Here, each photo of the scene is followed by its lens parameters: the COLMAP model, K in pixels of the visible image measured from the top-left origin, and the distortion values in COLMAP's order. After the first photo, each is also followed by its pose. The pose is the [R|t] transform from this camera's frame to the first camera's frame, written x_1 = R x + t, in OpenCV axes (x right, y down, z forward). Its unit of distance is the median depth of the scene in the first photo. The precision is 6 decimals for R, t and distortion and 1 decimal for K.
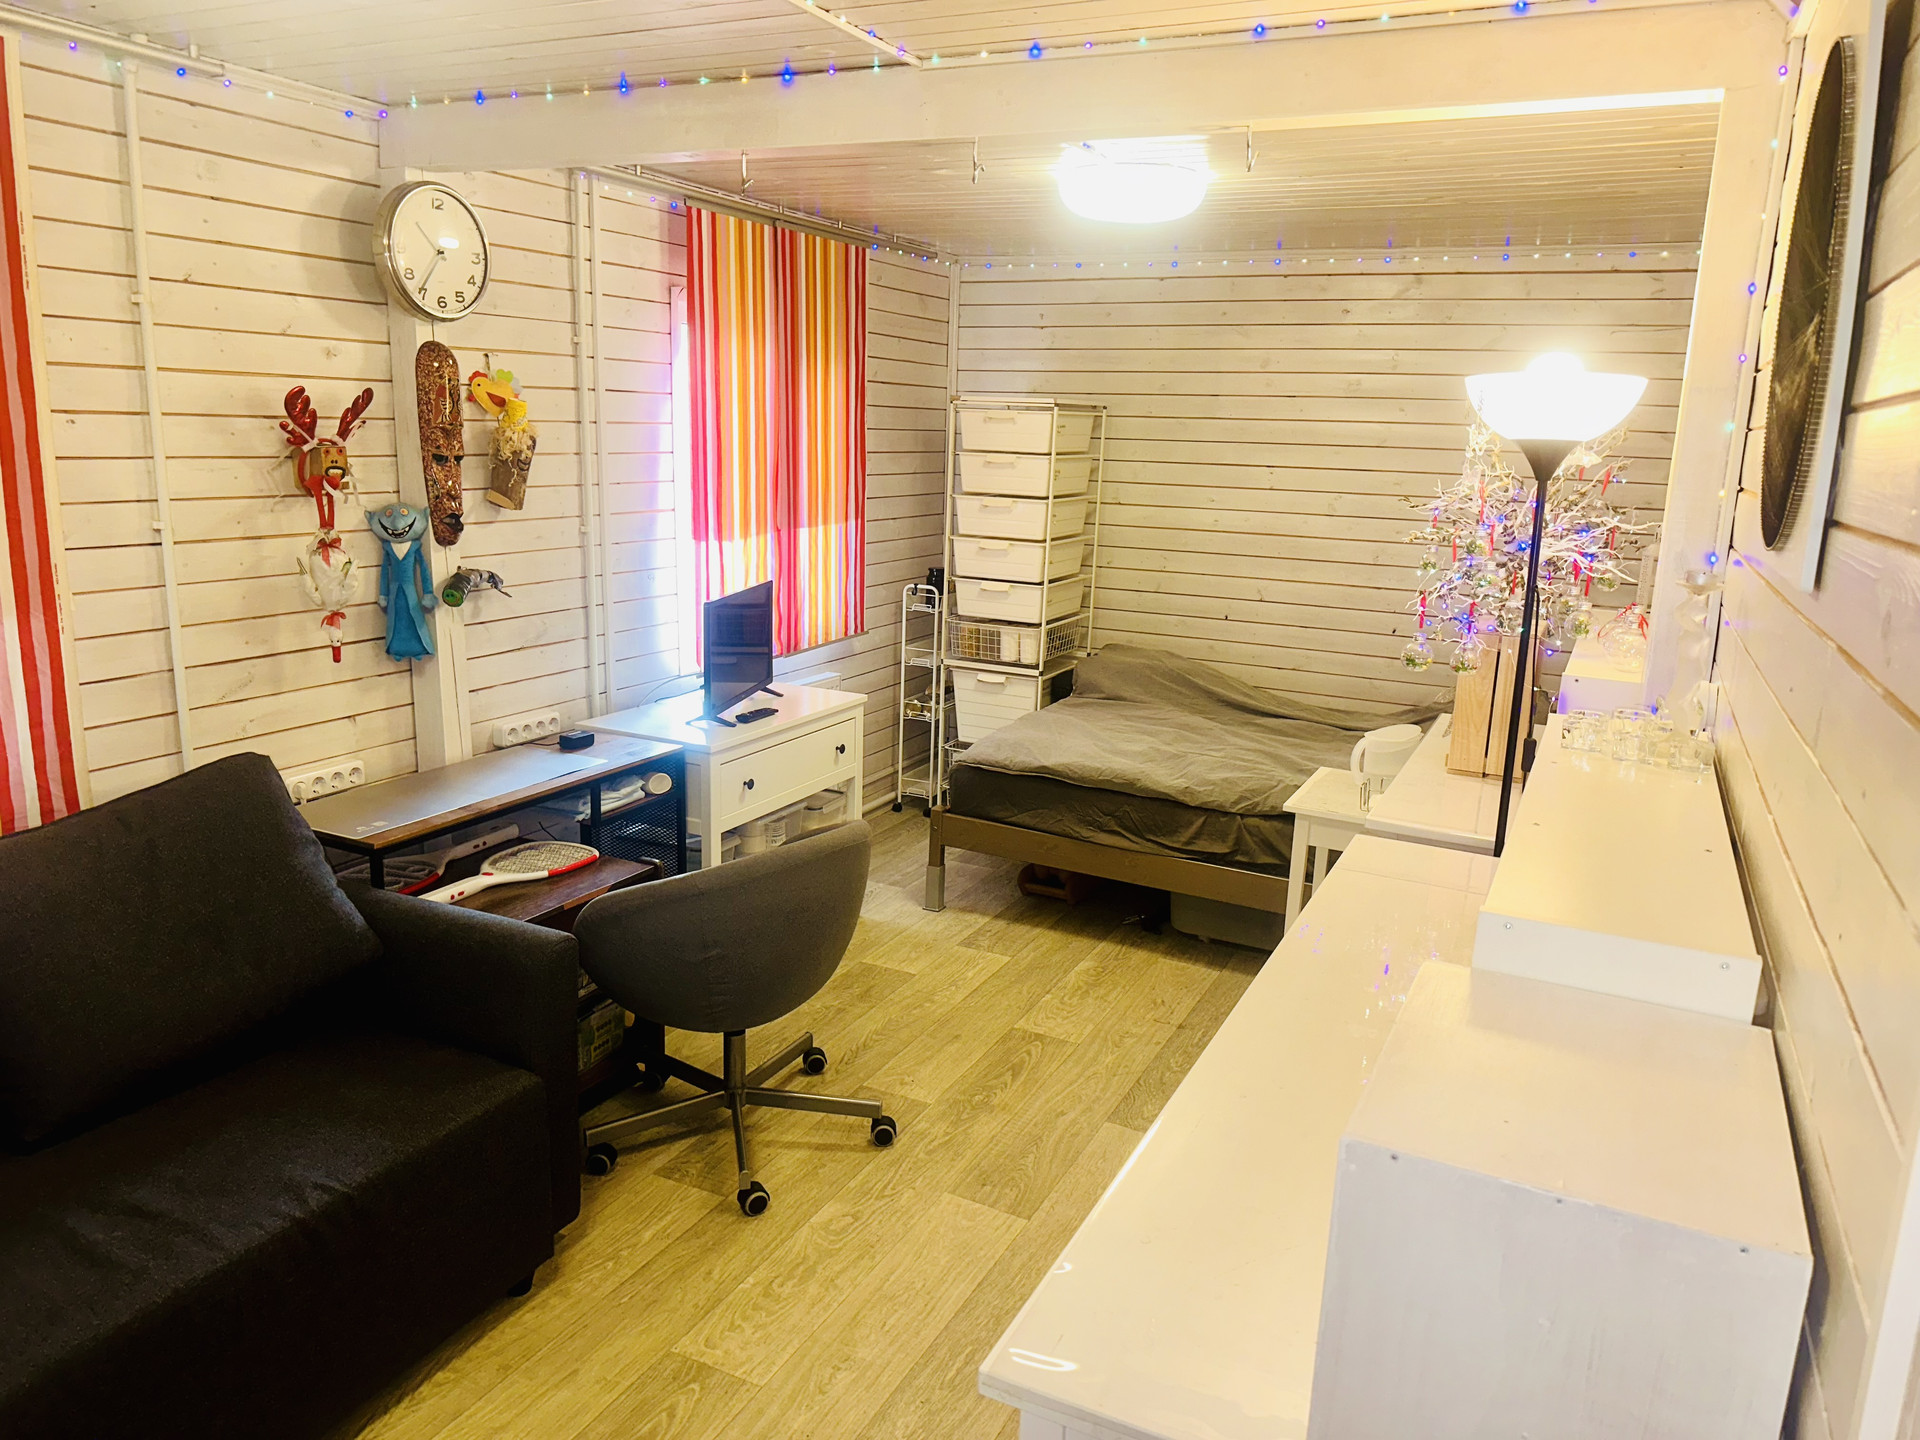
lens RADIAL K [[1350.8, 0, 959.5], [0, 1350.8, 719.3], [0, 0, 1]] dist [0.079882, -0.075120]
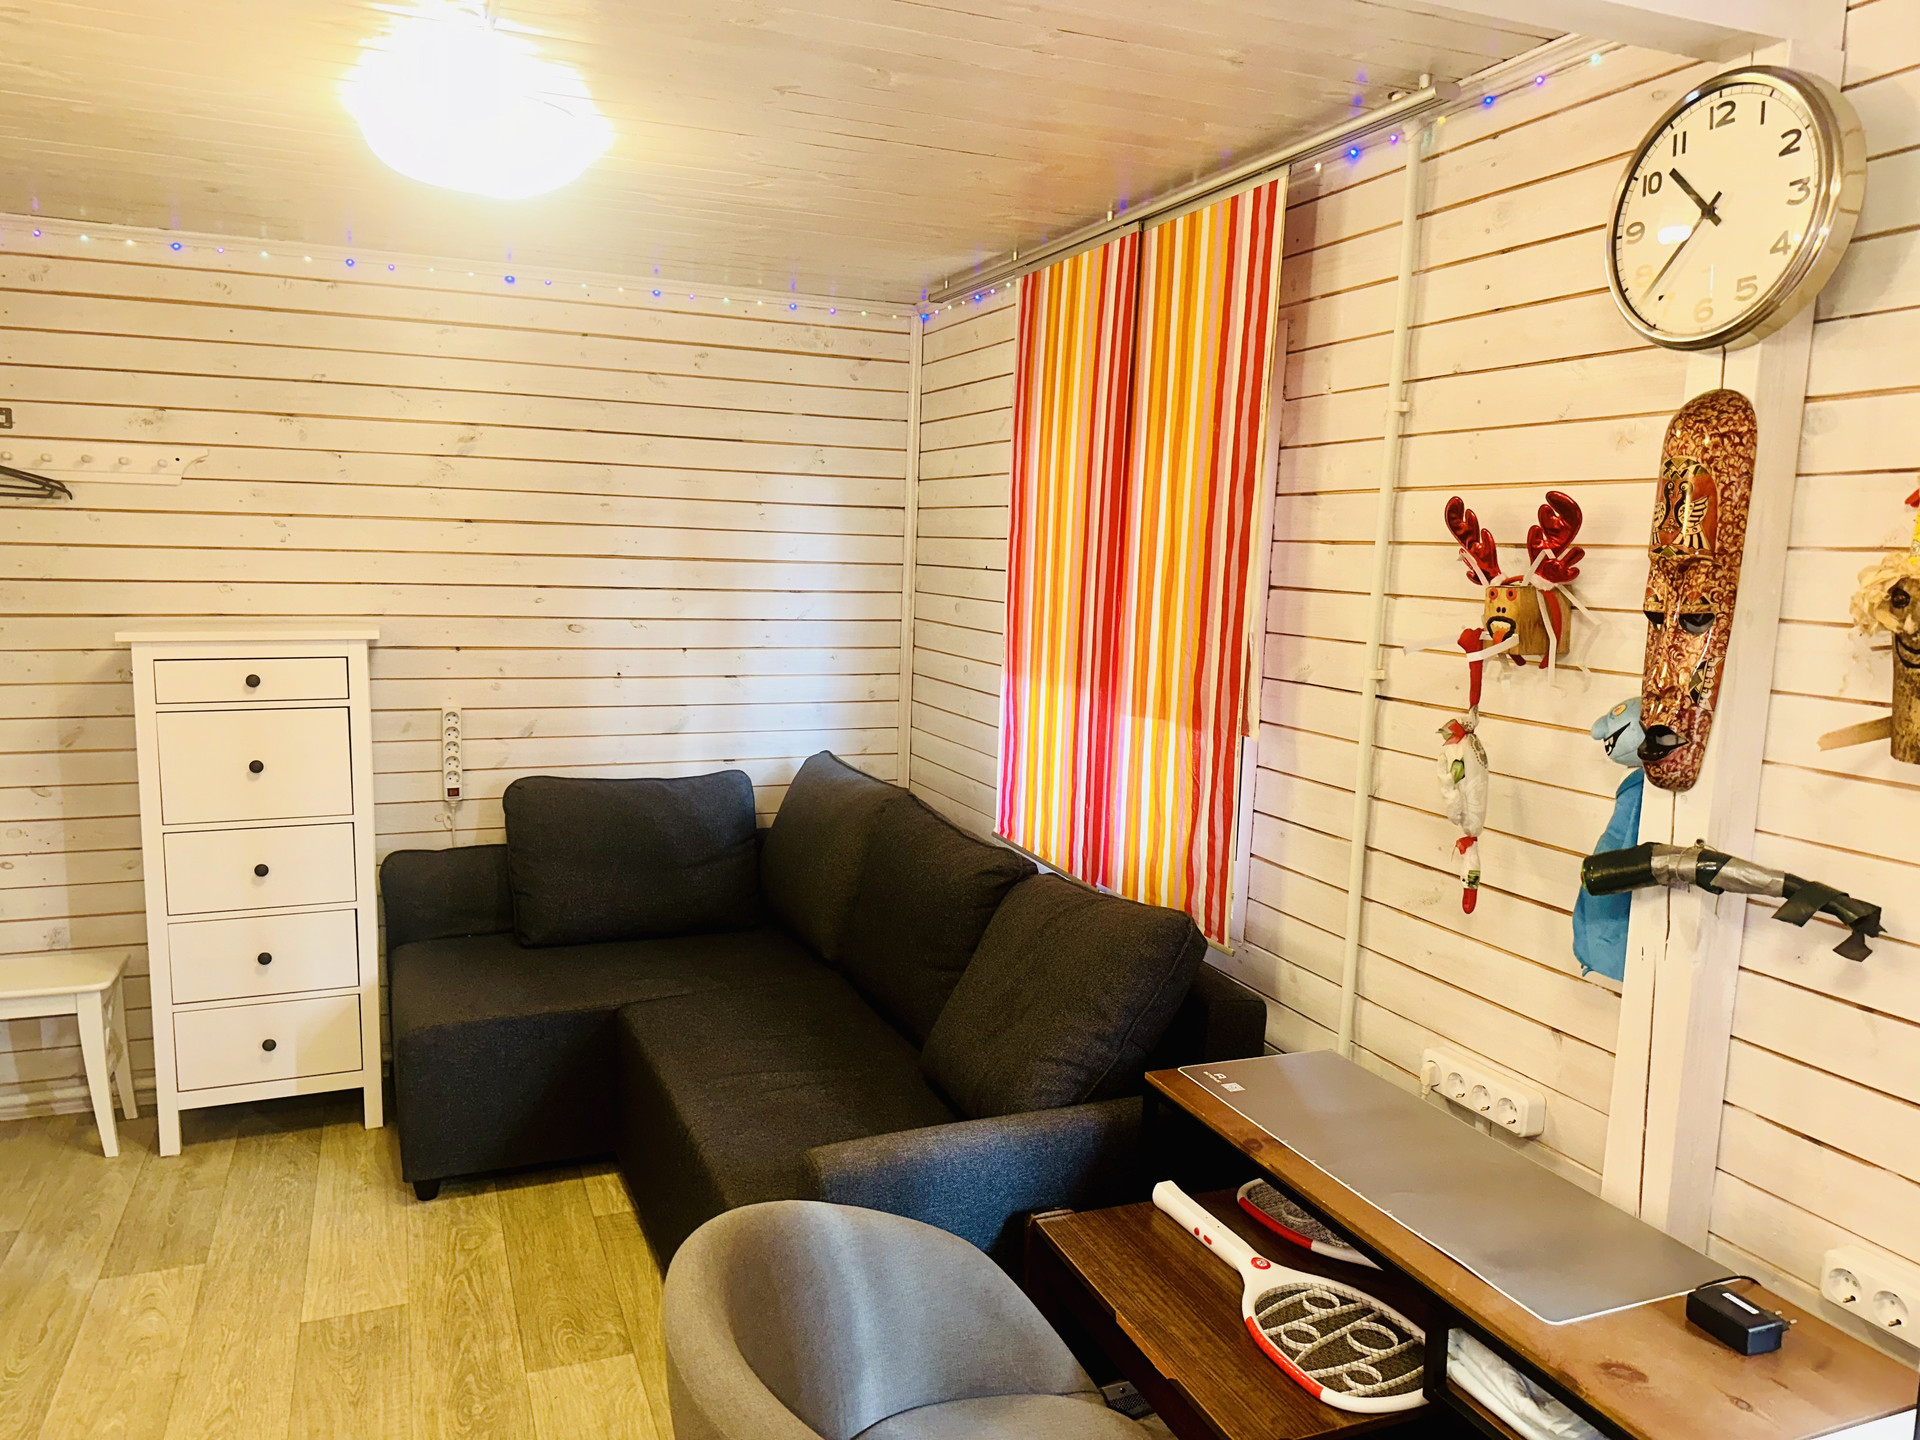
lens RADIAL K [[1350.8, 0, 956.8], [0, 1350.8, 722.1], [0, 0, 1]] dist [0.079882, -0.075120]
pose [[-0.665090, 0.057042, -0.744581, 0.198227], [-0.200755, 0.946715, 0.251850, -0.253291], [0.719272, 0.316981, -0.618199, 1.254291]]
